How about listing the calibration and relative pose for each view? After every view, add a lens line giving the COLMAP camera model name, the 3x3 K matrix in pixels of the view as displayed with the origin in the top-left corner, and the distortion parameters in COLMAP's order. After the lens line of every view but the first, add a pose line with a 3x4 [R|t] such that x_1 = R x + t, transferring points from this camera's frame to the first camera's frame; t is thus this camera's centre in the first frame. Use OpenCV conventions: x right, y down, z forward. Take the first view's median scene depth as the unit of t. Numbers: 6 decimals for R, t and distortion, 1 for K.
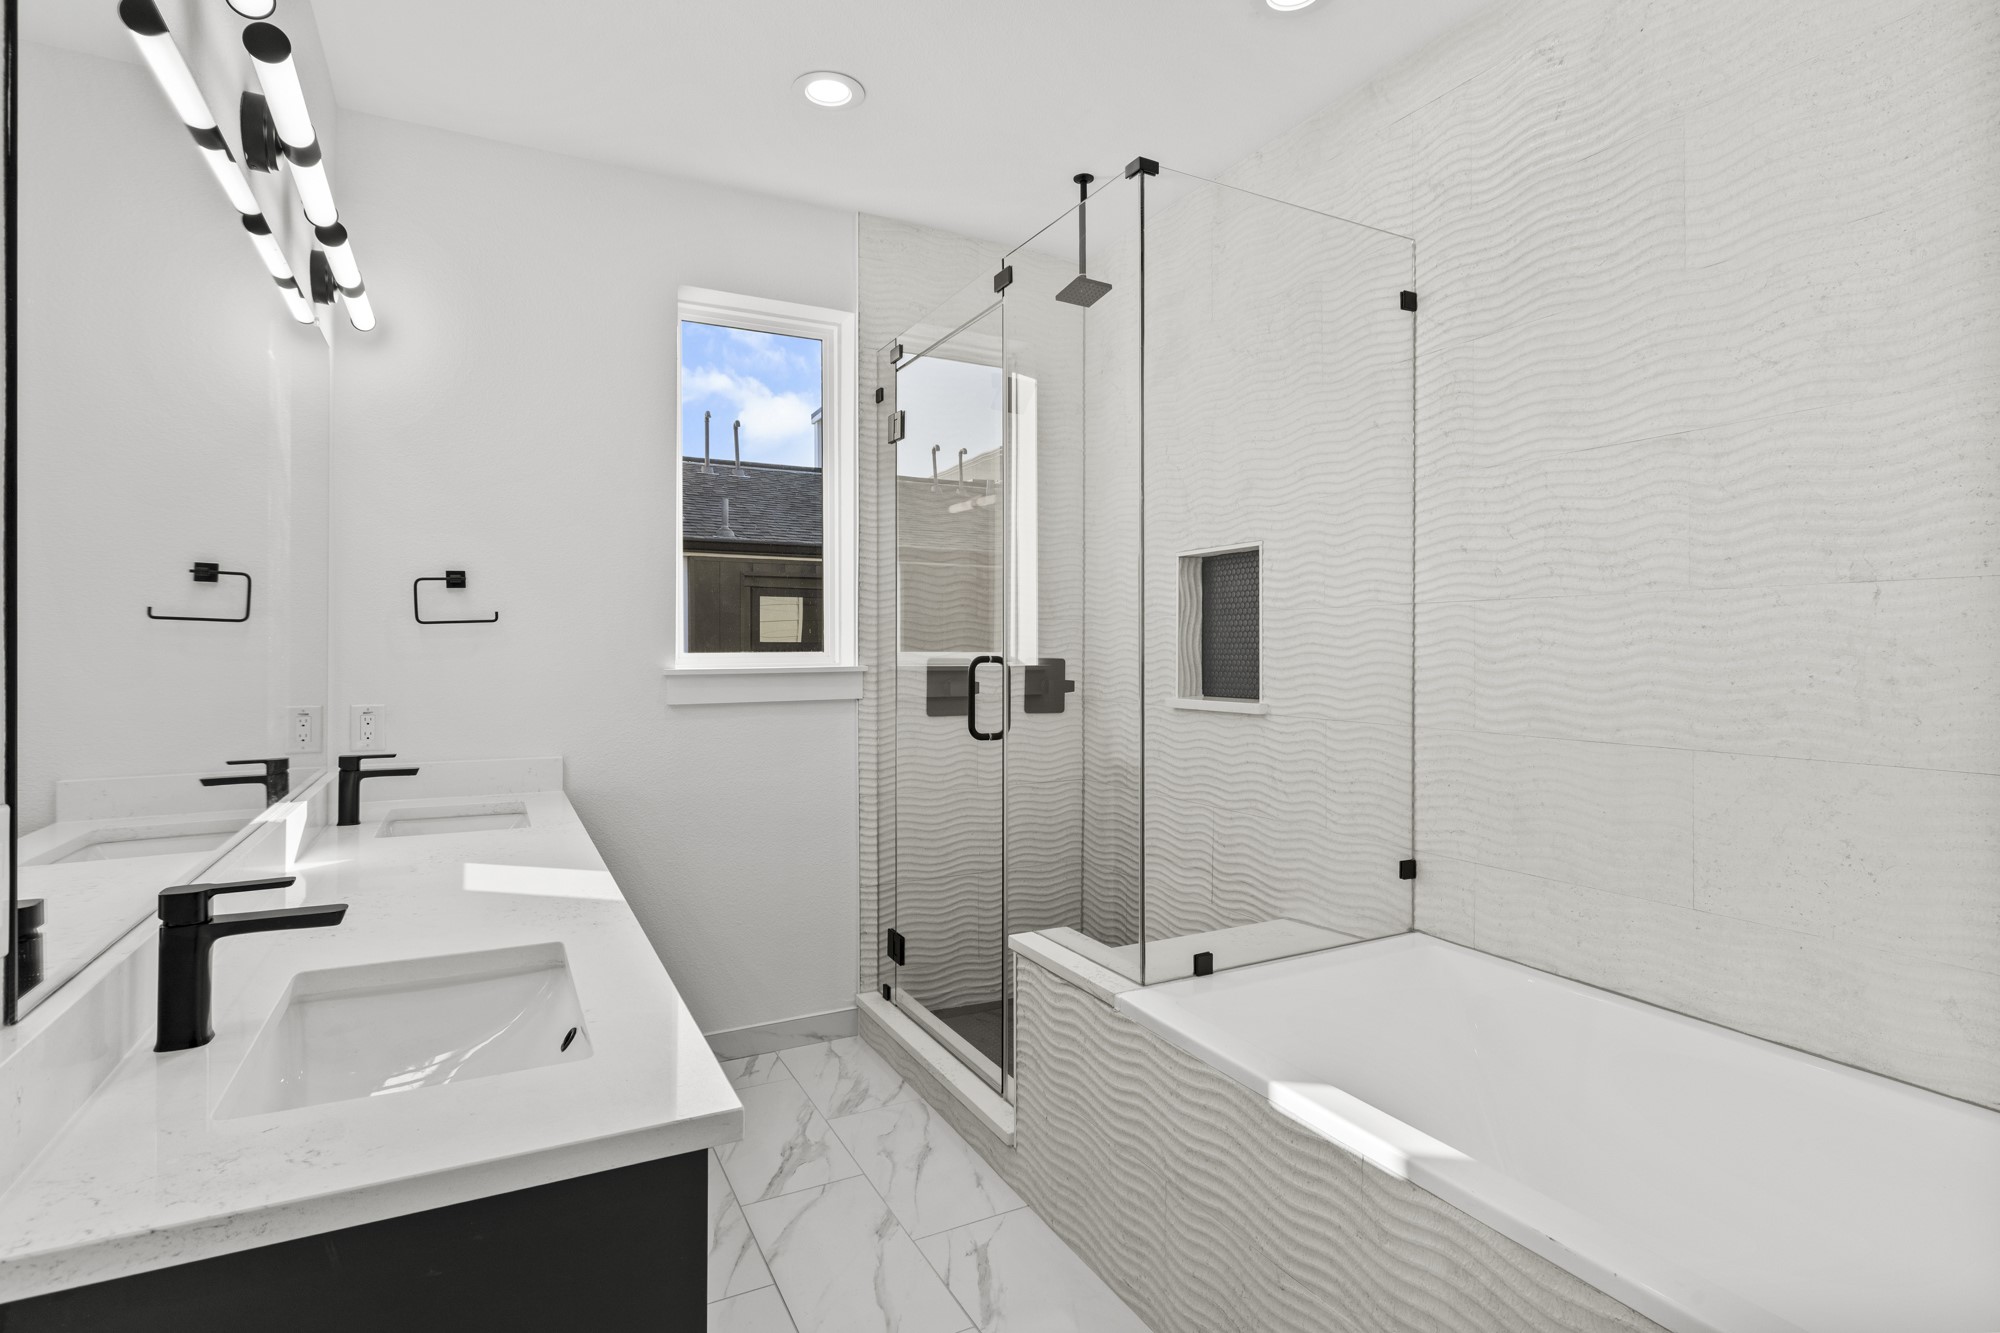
lens RADIAL K [[973.6, 0, 999.1], [0, 973.6, 654.6], [0, 0, 1]] dist [0.000026, -0.000285]
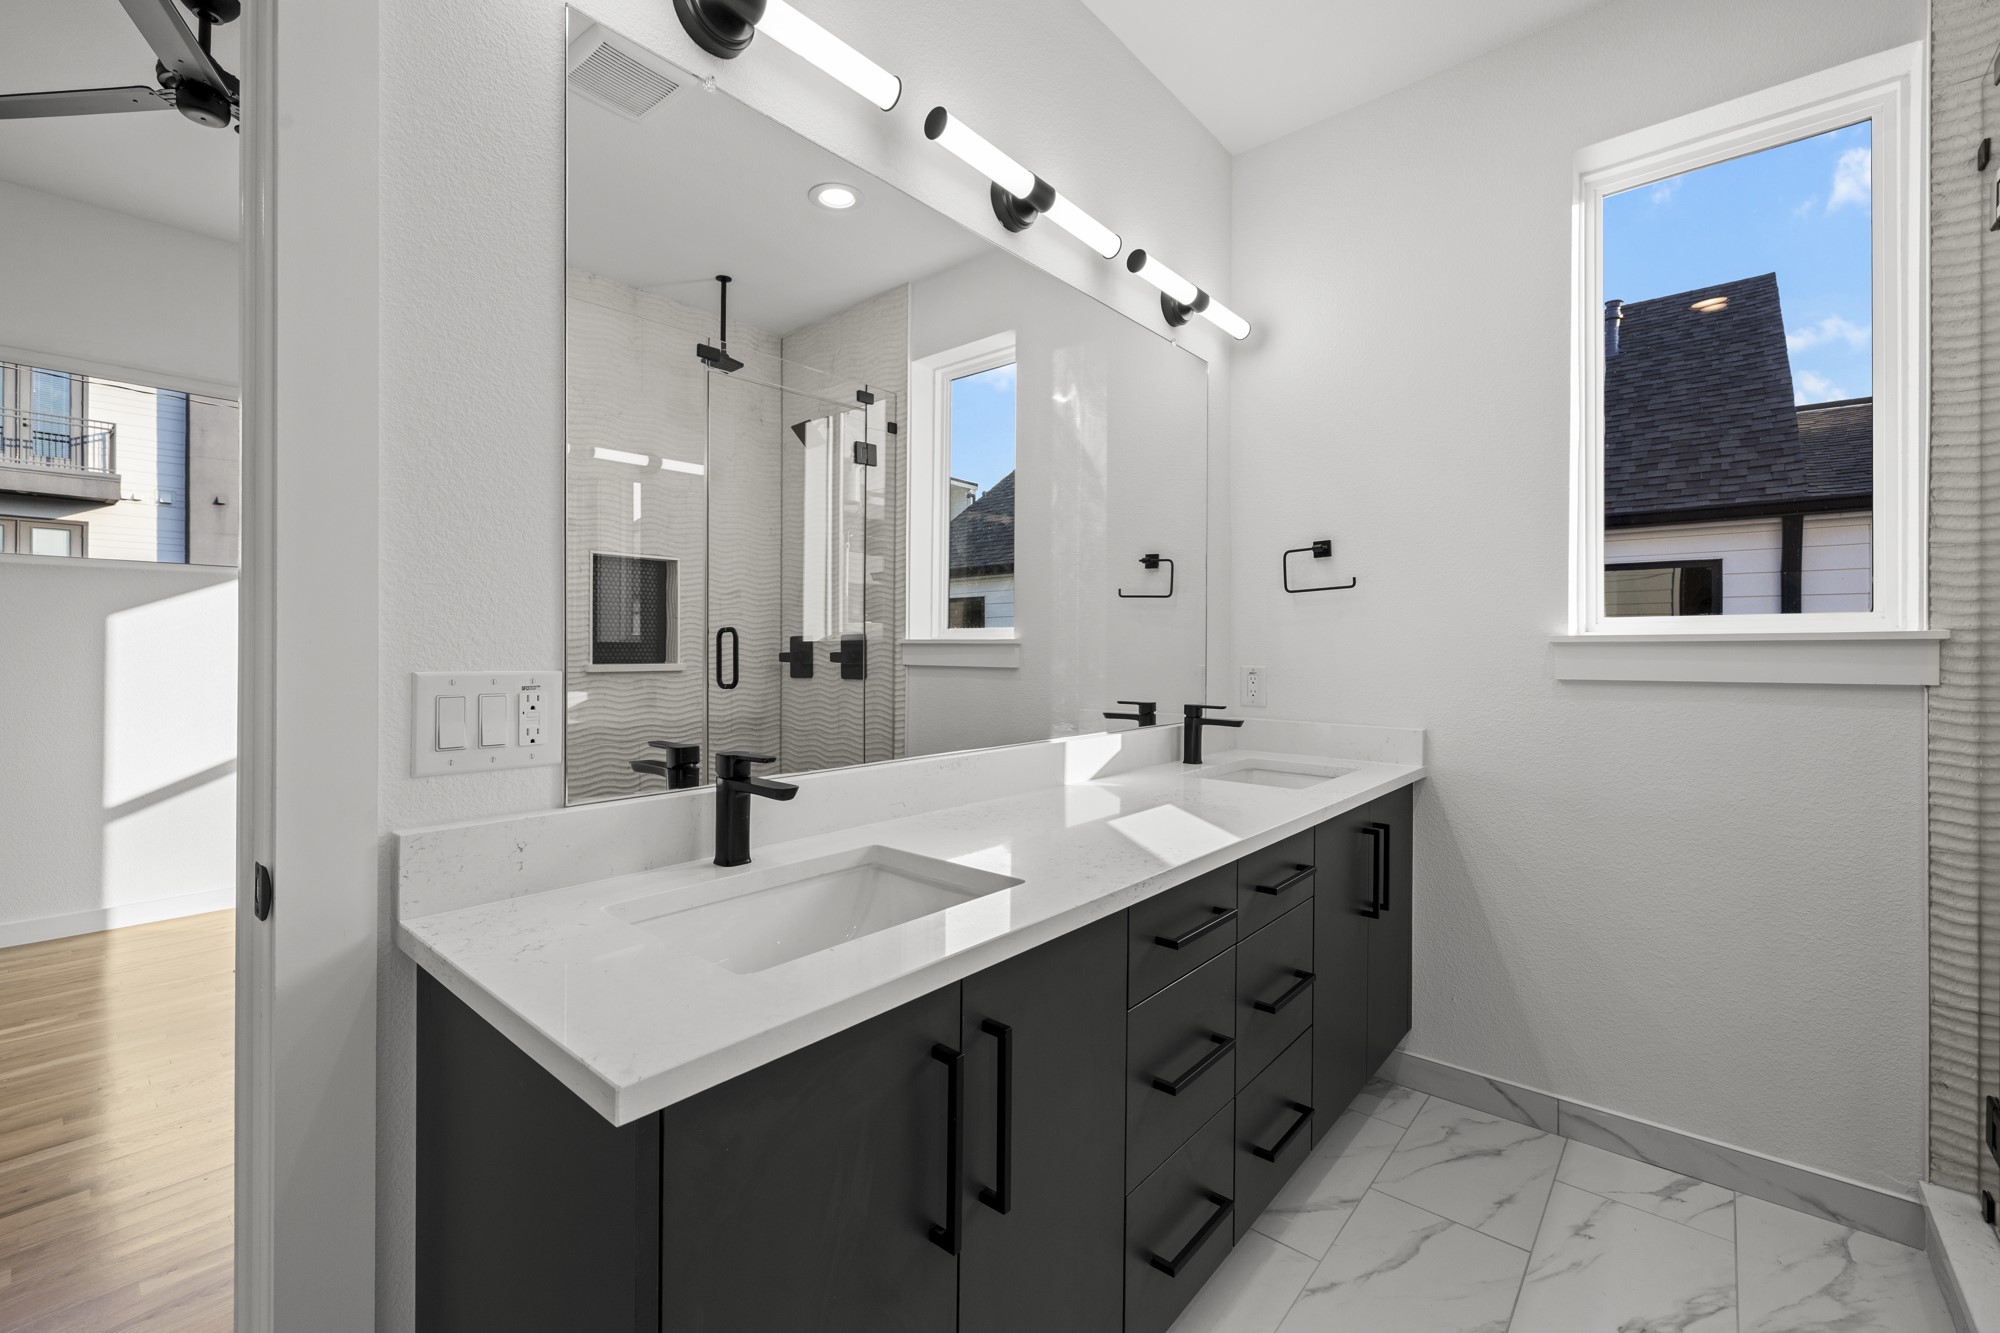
lens RADIAL K [[843.6, 0, 1000.6], [0, 843.6, 653.4], [0, 0, 1]] dist [0.001384, -0.000102]
pose [[0.365848, 0.004184, -0.930665, 0.164468], [-0.007534, 0.999970, 0.001534, 0.037306], [0.930644, 0.006450, 0.365869, 0.361735]]
